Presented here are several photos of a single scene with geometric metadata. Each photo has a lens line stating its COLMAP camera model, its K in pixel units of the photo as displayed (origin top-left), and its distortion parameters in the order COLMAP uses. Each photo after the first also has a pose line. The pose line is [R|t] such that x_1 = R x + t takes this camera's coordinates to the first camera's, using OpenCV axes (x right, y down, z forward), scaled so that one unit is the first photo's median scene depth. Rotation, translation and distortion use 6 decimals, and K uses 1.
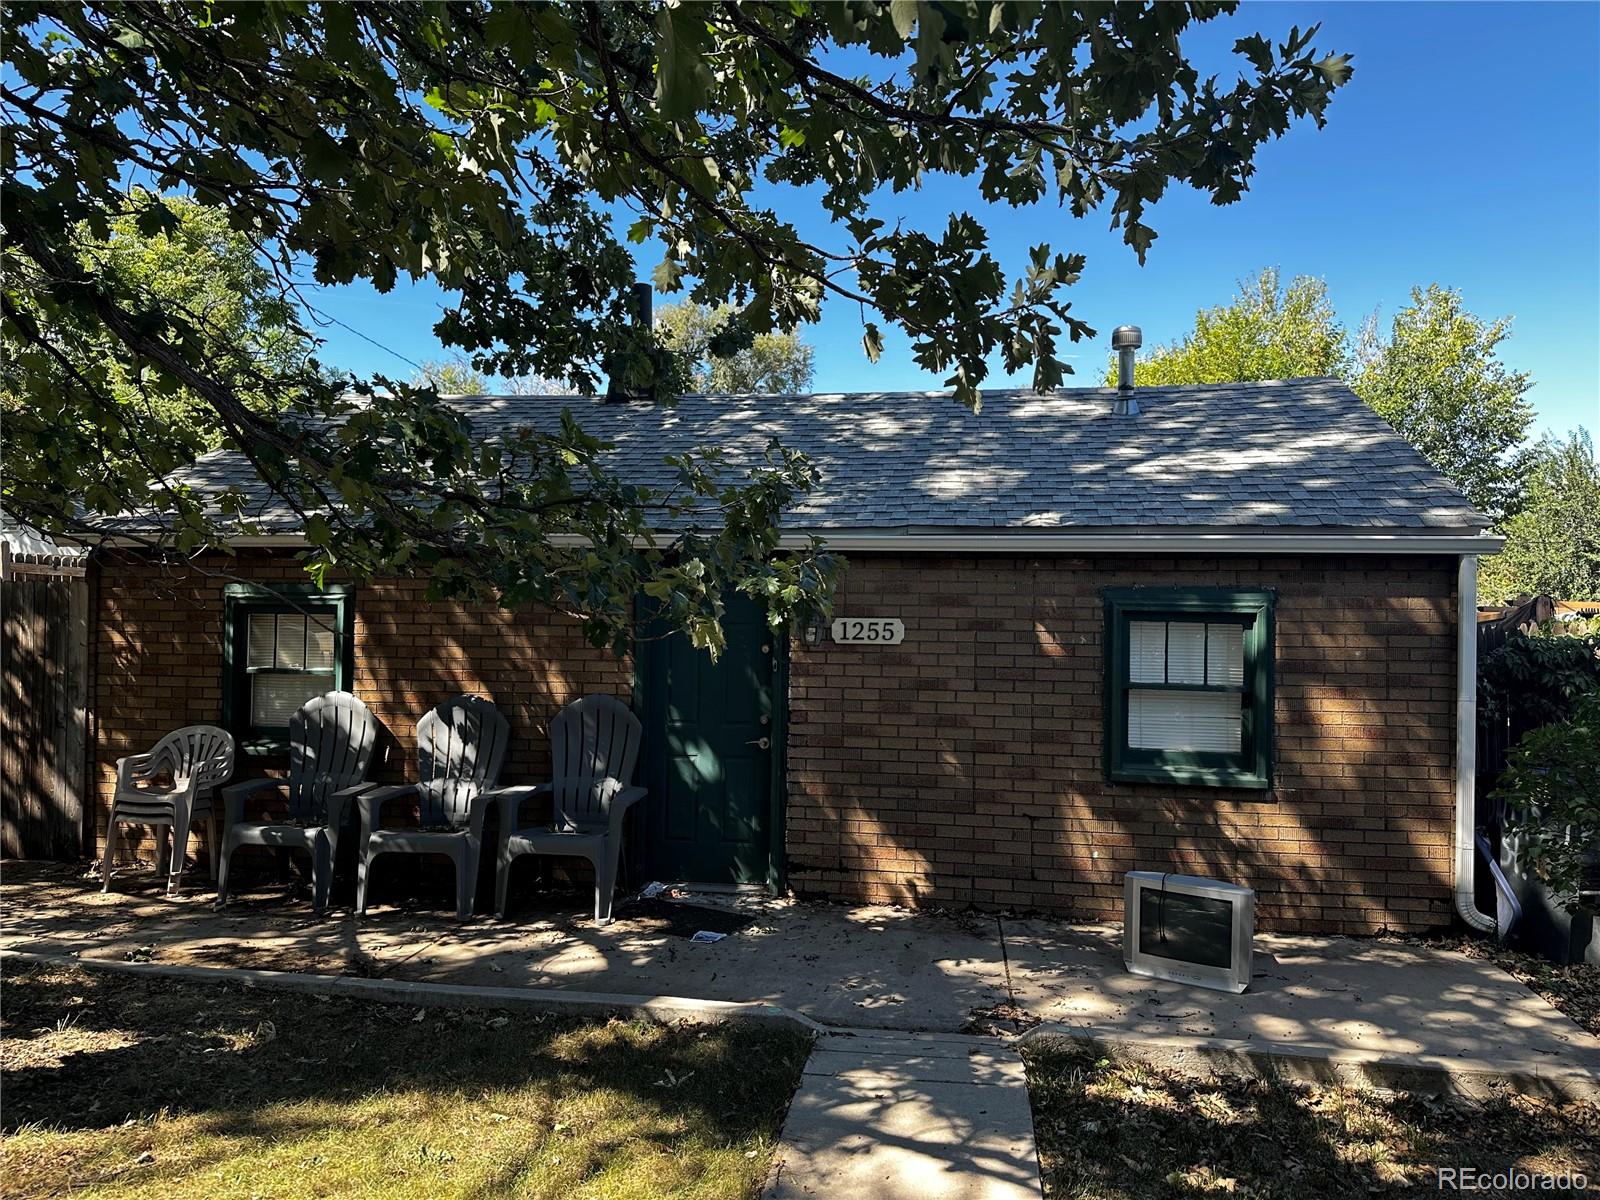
lens RADIAL K [[1218.2, 0, 800.0], [0, 1218.2, 600.0], [0, 0, 1]] dist [0.144921, -0.175286]
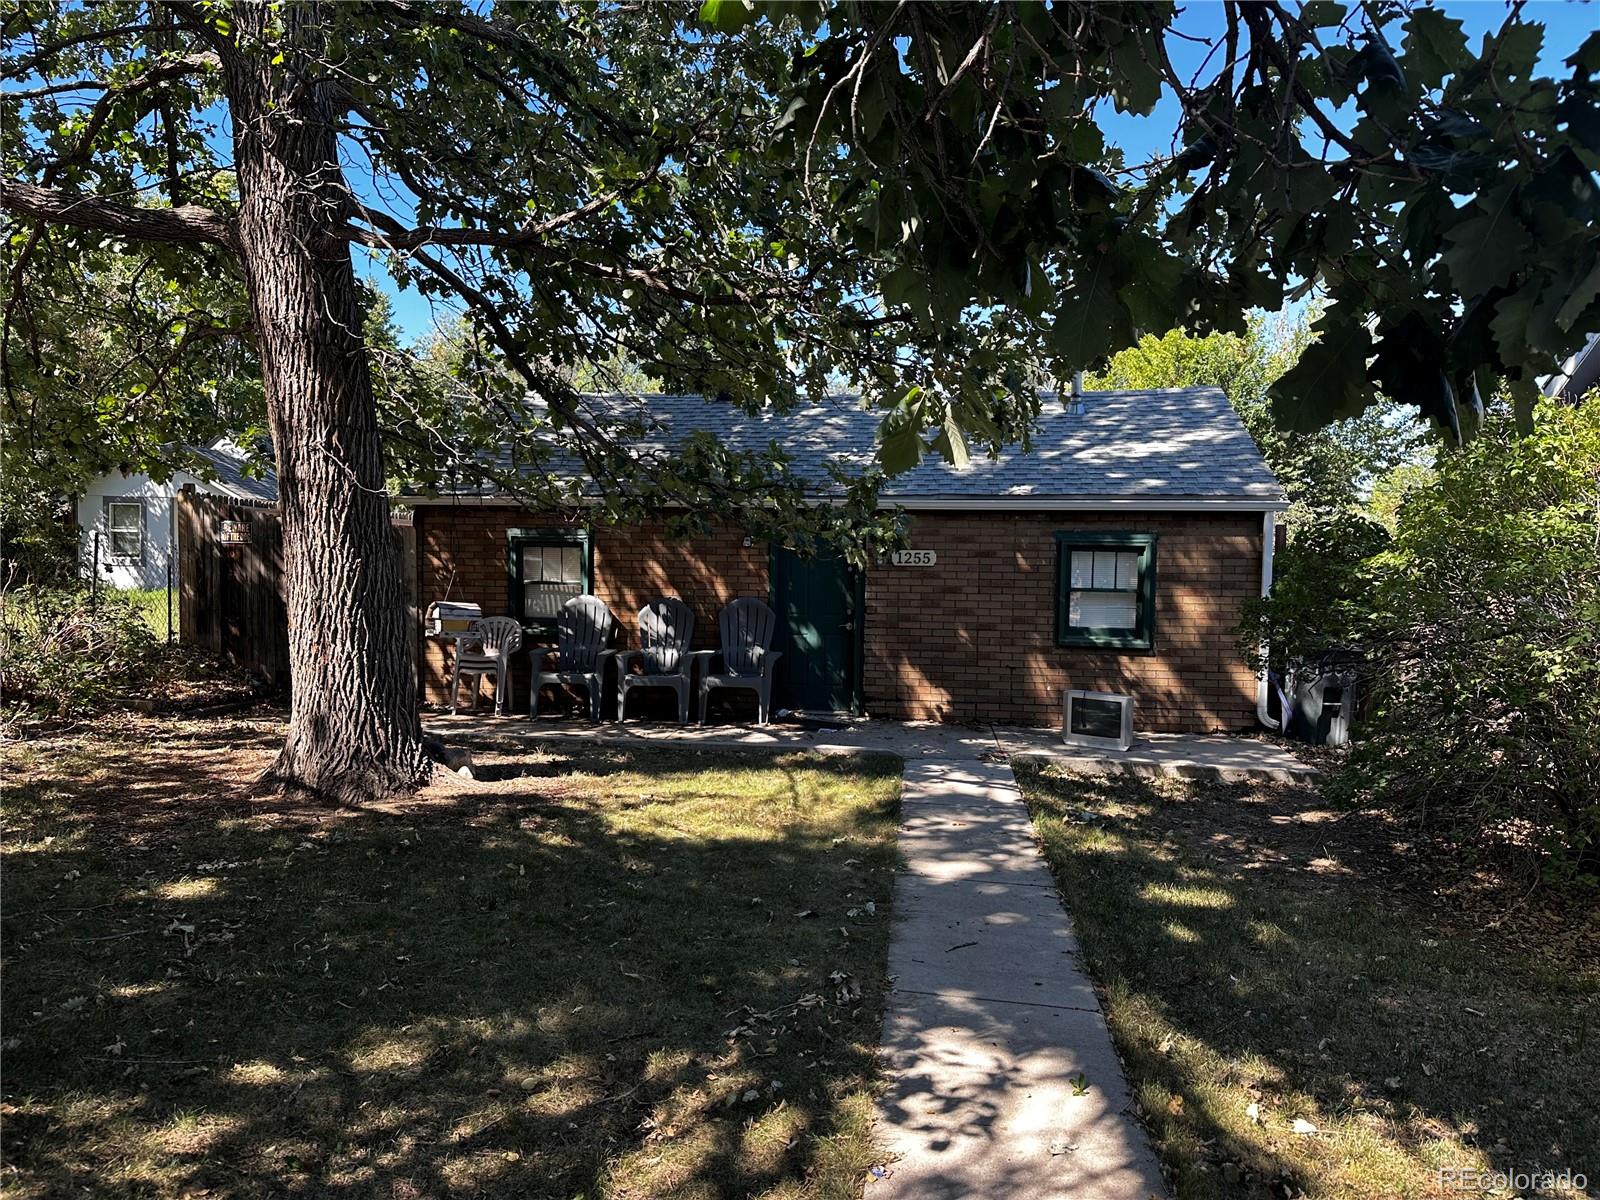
lens RADIAL K [[1125.7, 0, 800.0], [0, 1125.7, 600.0], [0, 0, 1]] dist [0.152356, -0.000099]
pose [[0.999947, -0.000824, 0.010246, -0.116439], [0.000225, 0.998301, 0.058275, -0.006428], [-0.010277, -0.058270, 0.998248, -0.538265]]
